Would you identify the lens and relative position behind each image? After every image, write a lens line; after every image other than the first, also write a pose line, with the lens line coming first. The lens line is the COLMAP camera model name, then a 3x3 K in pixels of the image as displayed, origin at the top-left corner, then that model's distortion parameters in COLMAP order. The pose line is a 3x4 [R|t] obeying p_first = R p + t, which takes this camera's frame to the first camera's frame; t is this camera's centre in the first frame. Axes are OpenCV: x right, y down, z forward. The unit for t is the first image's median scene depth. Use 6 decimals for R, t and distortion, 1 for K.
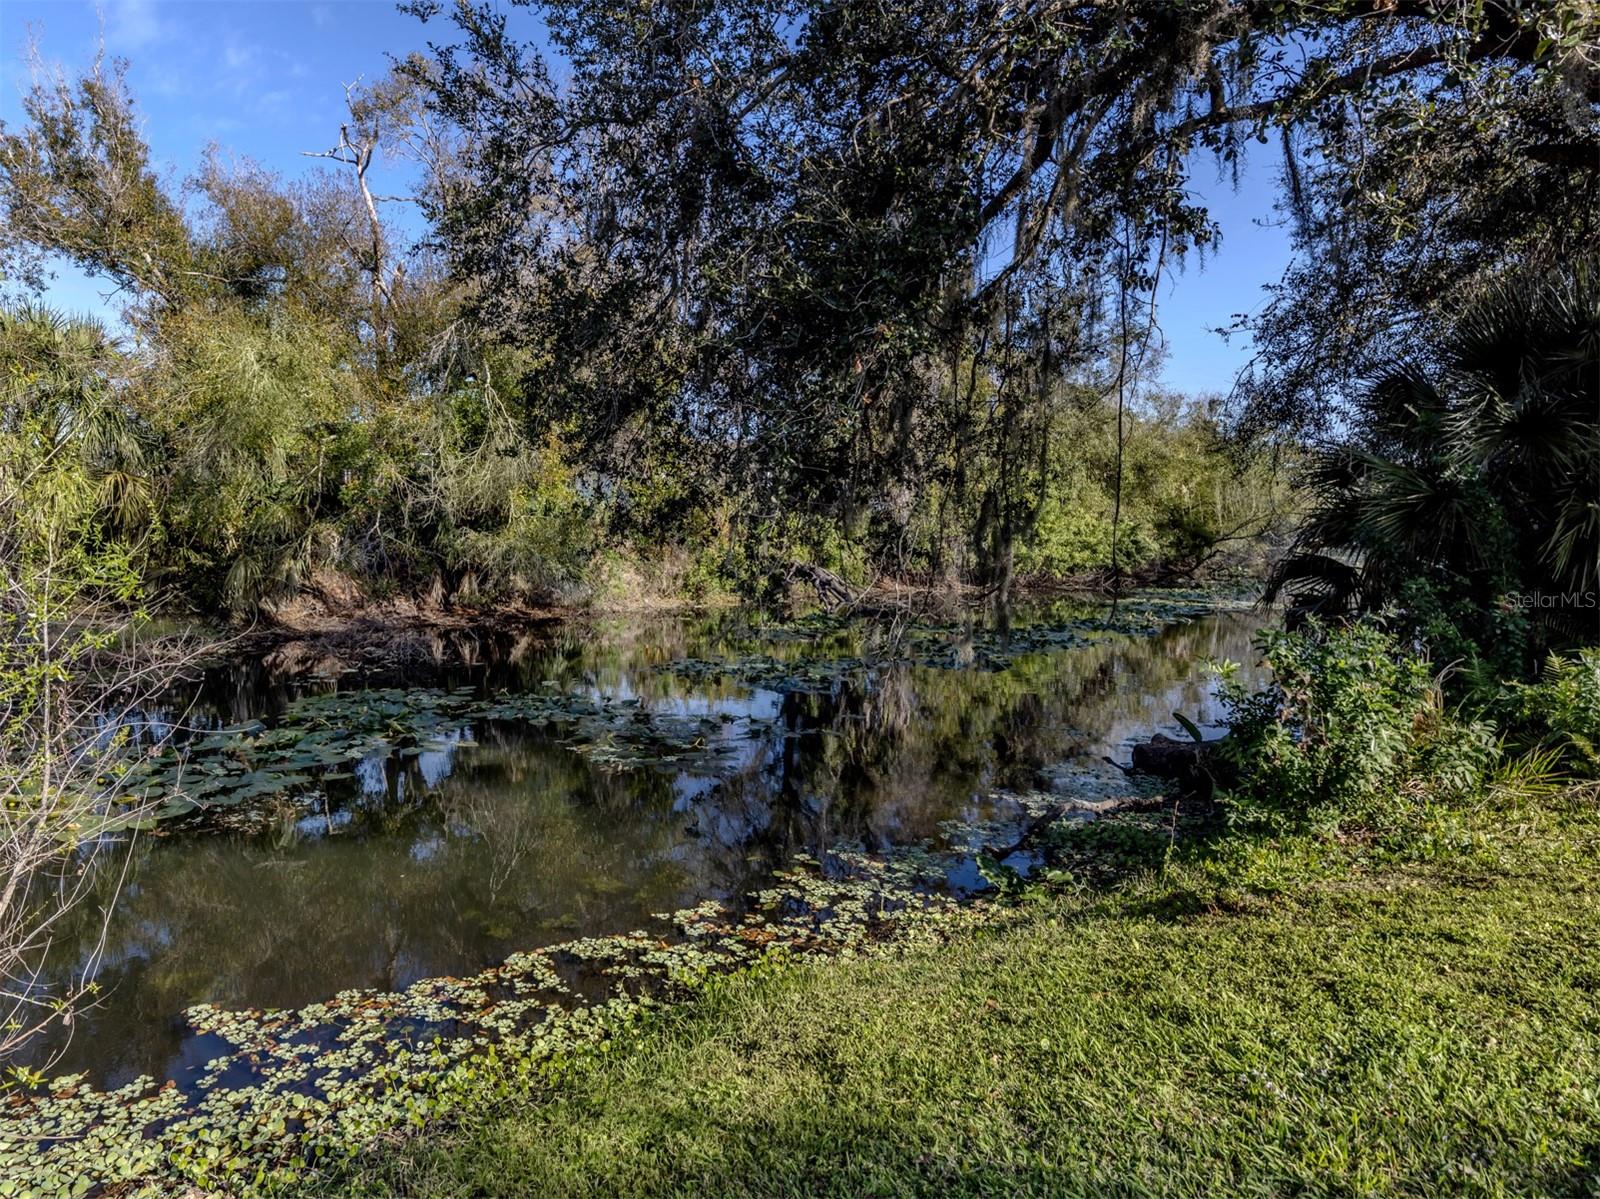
lens RADIAL K [[1215.6, 0, 808.4], [0, 1215.6, 585.2], [0, 0, 1]] dist [0.024402, -0.014170]
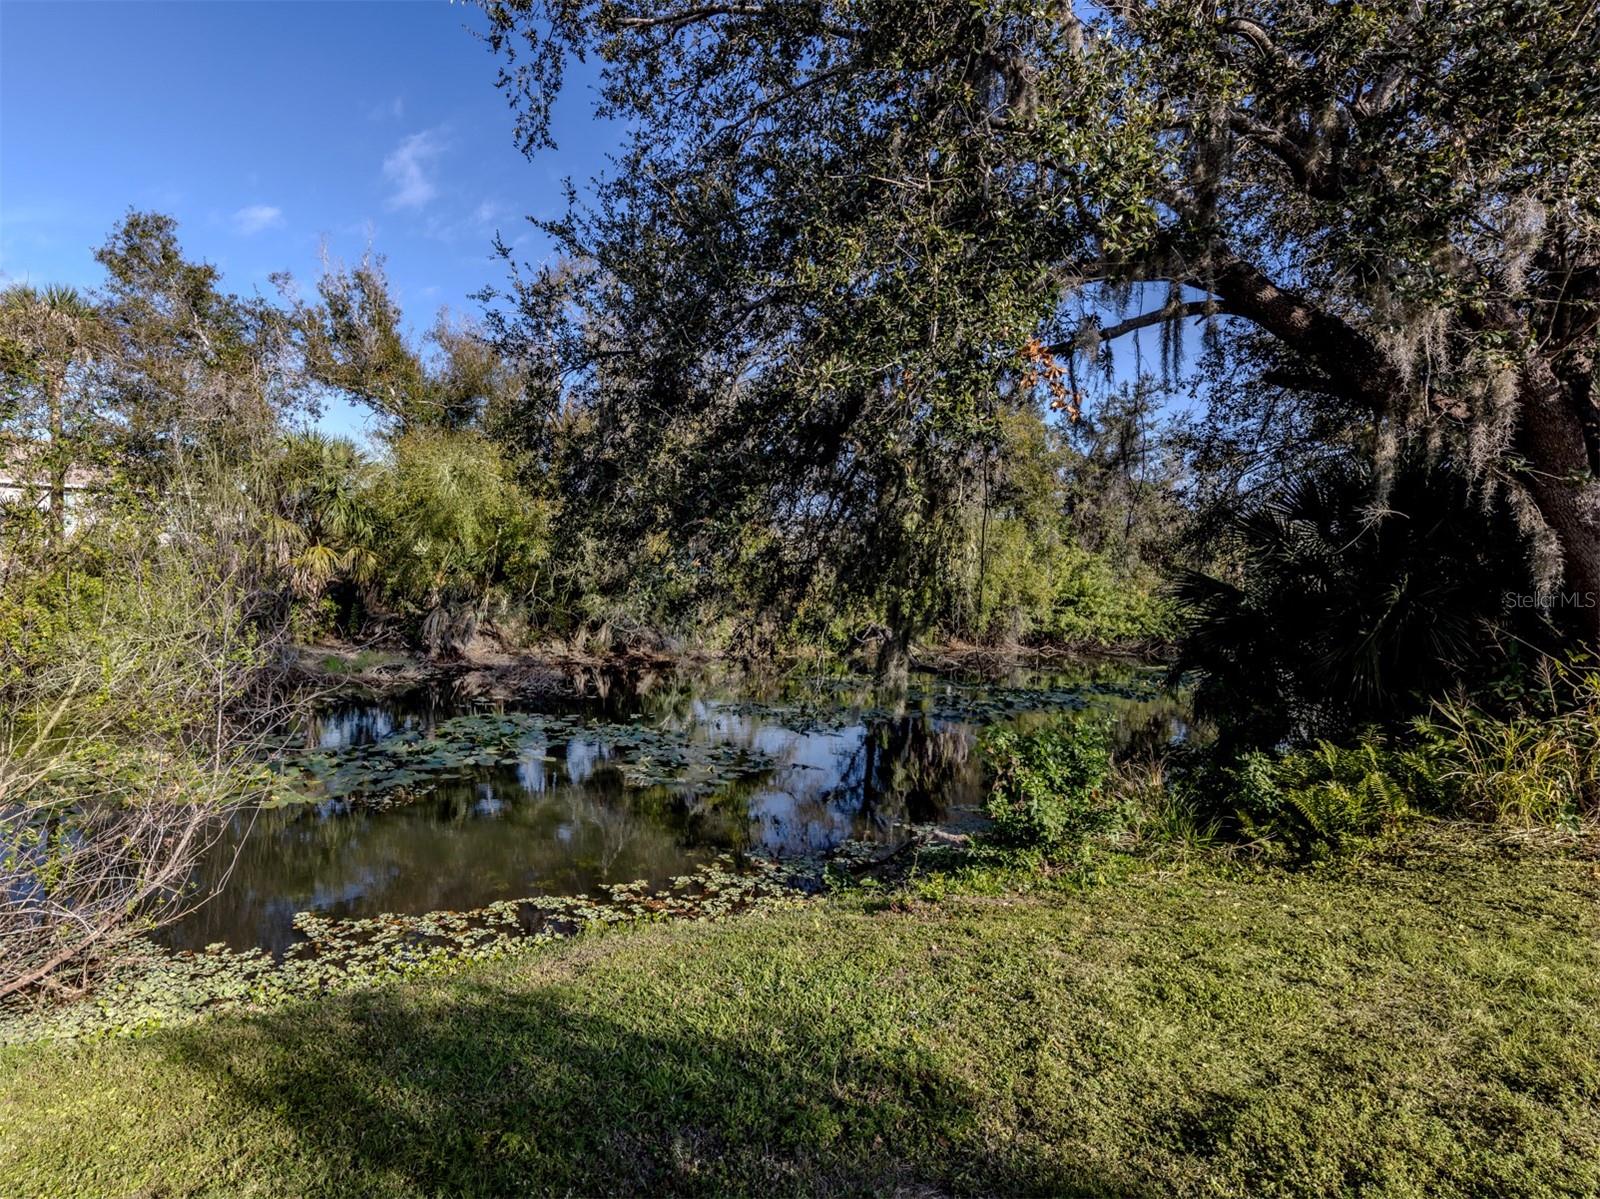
lens RADIAL K [[1075.6, 0, 814.3], [0, 1075.6, 573.2], [0, 0, 1]] dist [0.006928, -0.001521]
pose [[0.985422, 0.036782, -0.166102, 0.165857], [-0.043904, 0.998258, -0.039405, -0.036528], [0.164363, 0.046123, 0.985321, -0.140579]]
